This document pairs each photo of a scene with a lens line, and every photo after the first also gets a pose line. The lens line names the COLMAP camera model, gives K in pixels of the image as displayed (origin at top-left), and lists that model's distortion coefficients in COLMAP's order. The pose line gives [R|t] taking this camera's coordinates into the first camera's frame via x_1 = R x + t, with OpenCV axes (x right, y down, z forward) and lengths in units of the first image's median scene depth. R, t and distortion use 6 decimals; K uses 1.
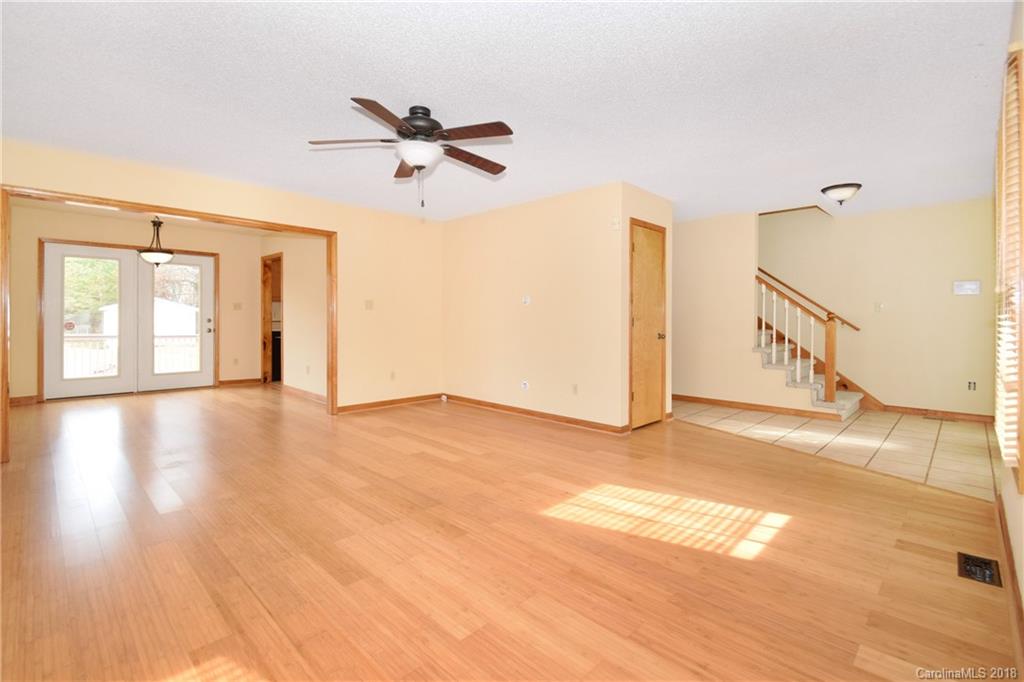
lens RADIAL K [[453.6, 0, 482.9], [0, 453.6, 341.5], [0, 0, 1]] dist [0.019624, -0.016264]
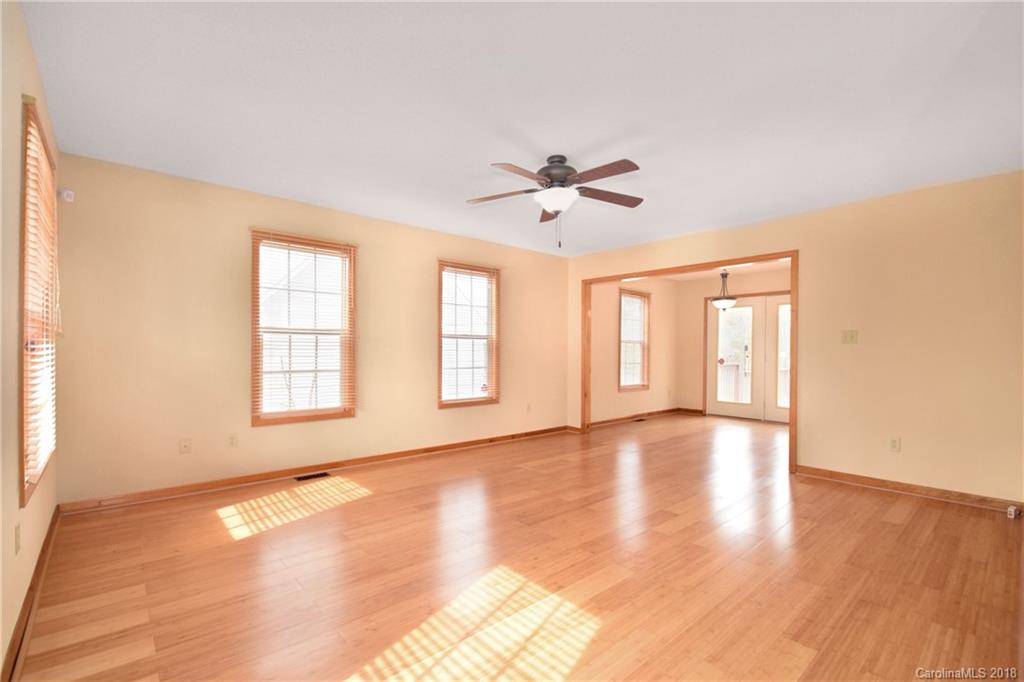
lens RADIAL K [[459.2, 0, 507.0], [0, 459.2, 364.9], [0, 0, 1]] dist [0.013025, -0.017816]
pose [[-0.052252, 0.021682, -0.998399, 0.922332], [-0.059633, 0.997912, 0.024792, -0.040261], [0.996852, 0.060833, -0.050850, 0.923407]]
